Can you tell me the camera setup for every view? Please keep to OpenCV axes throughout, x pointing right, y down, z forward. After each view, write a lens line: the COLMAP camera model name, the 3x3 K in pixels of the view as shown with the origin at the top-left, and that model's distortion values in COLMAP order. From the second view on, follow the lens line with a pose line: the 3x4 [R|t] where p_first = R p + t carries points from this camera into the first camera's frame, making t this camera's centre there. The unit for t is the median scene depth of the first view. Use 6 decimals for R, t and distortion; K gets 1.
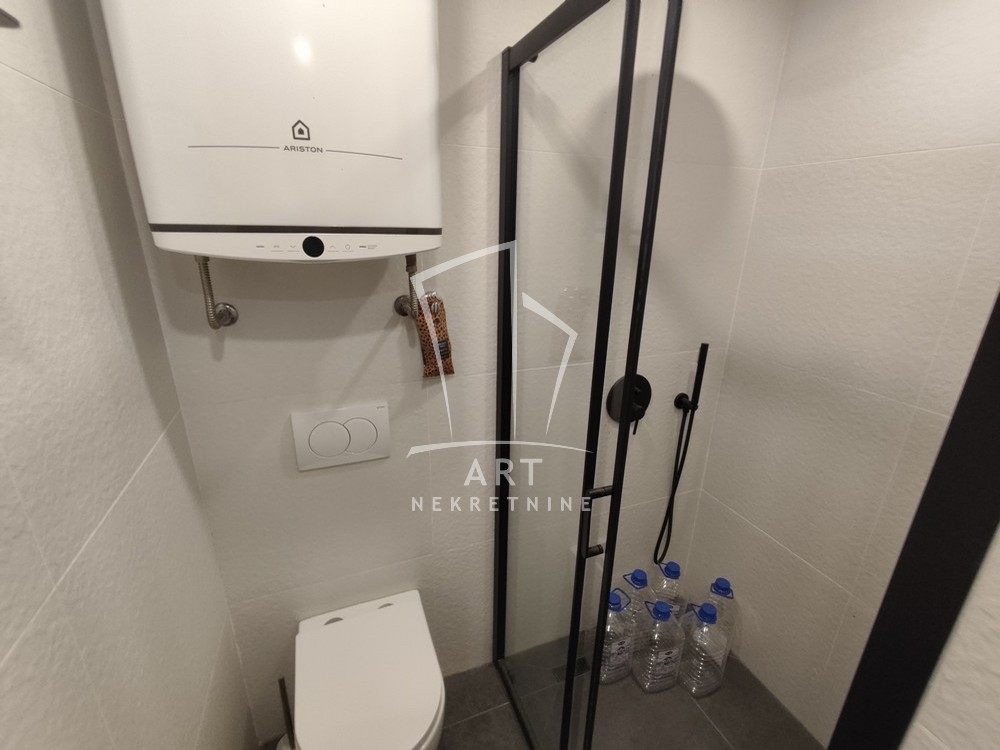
lens RADIAL K [[453.7, 0, 501.9], [0, 453.7, 378.0], [0, 0, 1]] dist [0.009625, -0.001398]
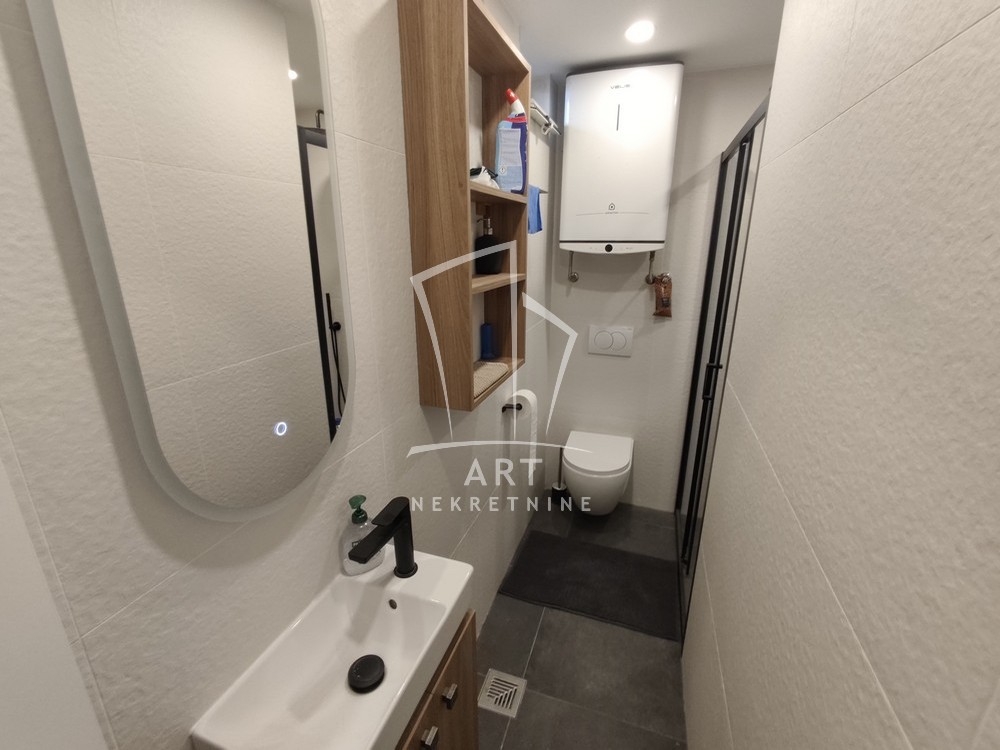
lens RADIAL K [[453.7, 0, 496.9], [0, 453.7, 377.3], [0, 0, 1]] dist [0.009625, -0.001398]
pose [[0.761544, 0.173712, -0.624400, 0.640538], [-0.200307, 0.979329, 0.028153, 0.369595], [0.616383, 0.103632, 0.780597, -1.017761]]
